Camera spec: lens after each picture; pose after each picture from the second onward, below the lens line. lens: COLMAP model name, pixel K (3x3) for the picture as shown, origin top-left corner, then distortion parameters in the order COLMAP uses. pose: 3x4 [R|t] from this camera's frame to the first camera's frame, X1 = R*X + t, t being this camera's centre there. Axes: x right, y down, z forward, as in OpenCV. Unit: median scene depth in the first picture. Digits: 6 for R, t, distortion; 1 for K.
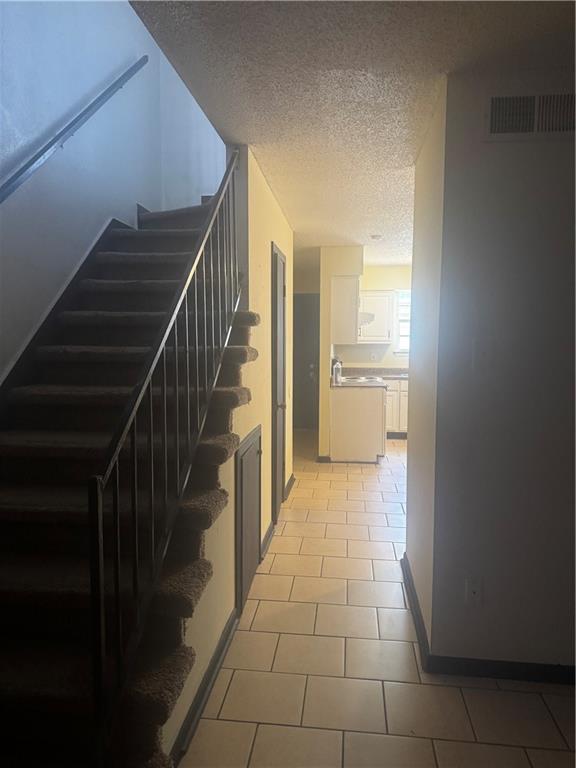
lens RADIAL K [[546.7, 0, 288.0], [0, 546.7, 384.0], [0, 0, 1]] dist [0.119327, -0.170621]
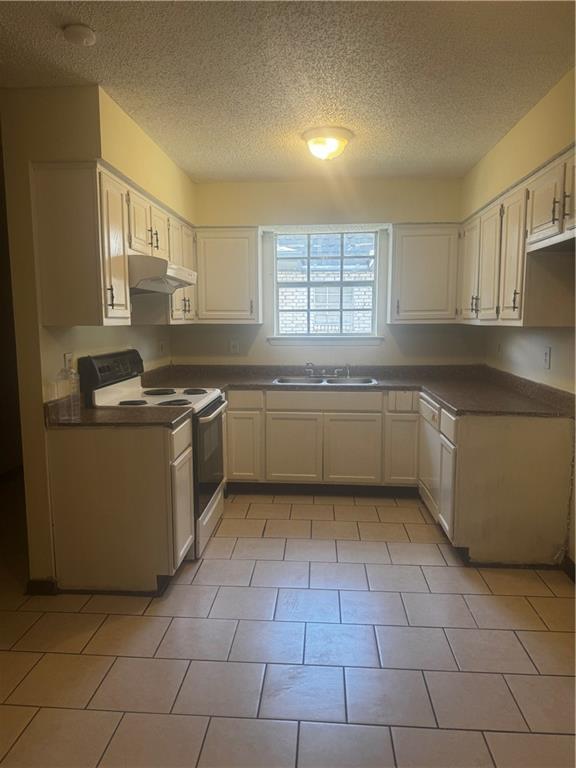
lens RADIAL K [[546.7, 0, 288.0], [0, 546.7, 384.0], [0, 0, 1]] dist [0.119327, -0.170621]
pose [[0.998642, -0.006697, 0.051674, 0.181326], [0.004327, 0.998940, 0.045834, -0.035744], [-0.051926, -0.045548, 0.997612, 0.402627]]
